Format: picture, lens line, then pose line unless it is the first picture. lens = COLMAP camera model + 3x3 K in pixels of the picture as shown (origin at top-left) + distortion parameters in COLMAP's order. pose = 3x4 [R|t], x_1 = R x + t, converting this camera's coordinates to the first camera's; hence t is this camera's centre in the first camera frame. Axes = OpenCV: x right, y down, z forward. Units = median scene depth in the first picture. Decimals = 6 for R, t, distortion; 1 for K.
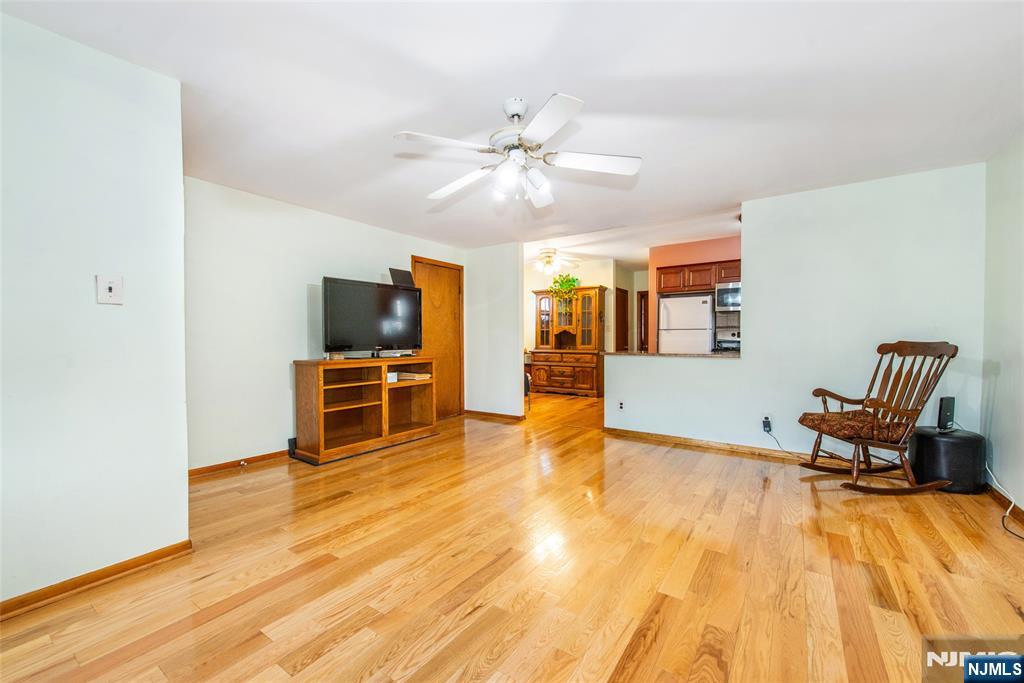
lens RADIAL K [[414.4, 0, 506.6], [0, 414.4, 345.6], [0, 0, 1]] dist [0.002143, 0.000074]
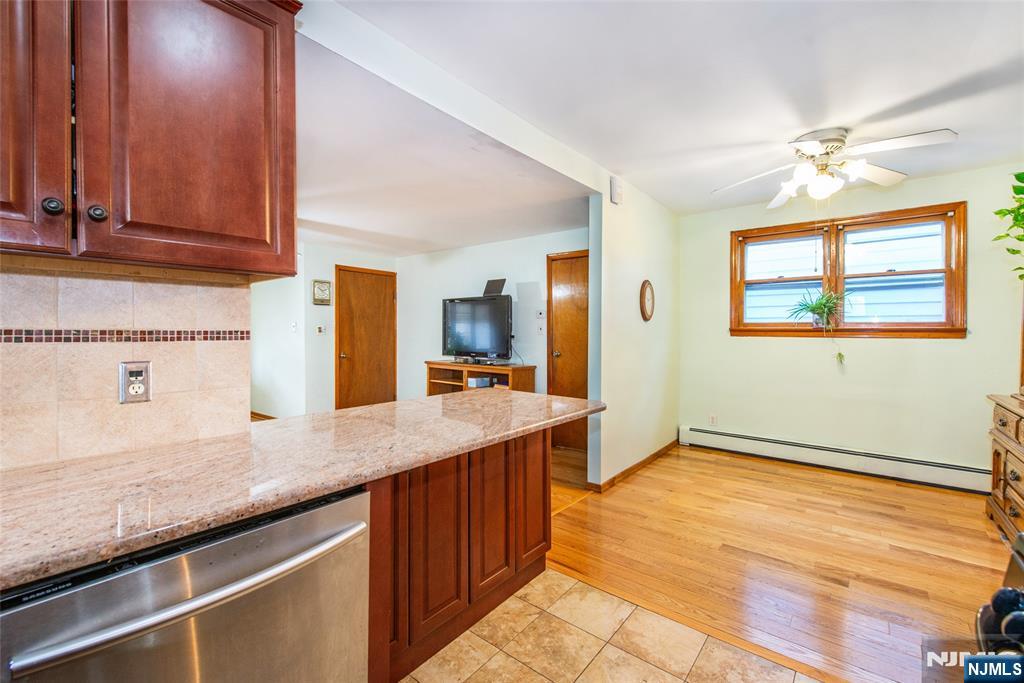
lens RADIAL K [[436.9, 0, 509.0], [0, 436.9, 345.0], [0, 0, 1]] dist [0.000777, -0.000607]
pose [[-0.073414, 0.031917, -0.996791, 0.553535], [-0.022051, 0.999191, 0.033617, -0.040333], [0.997058, 0.024448, -0.072651, 0.762519]]
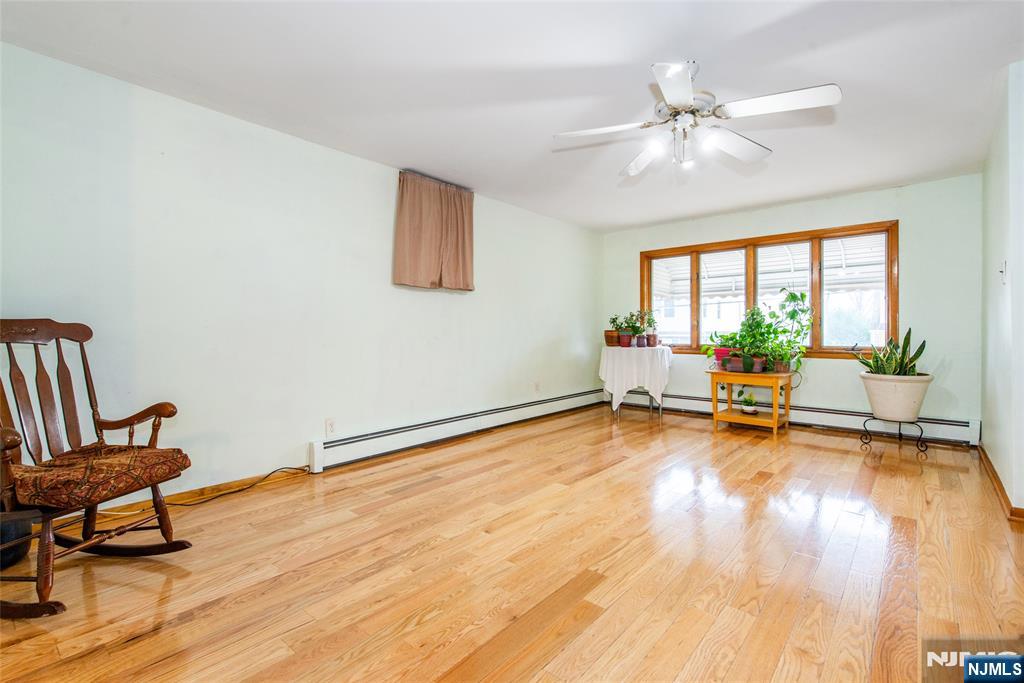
lens RADIAL K [[461.6, 0, 516.7], [0, 461.6, 333.5], [0, 0, 1]] dist [0.017118, 0.000083]
pose [[-0.995391, 0.006849, 0.095656, 0.104915], [0.008892, 0.999741, 0.020948, 0.002296], [-0.095488, 0.021702, -0.995194, 0.717376]]
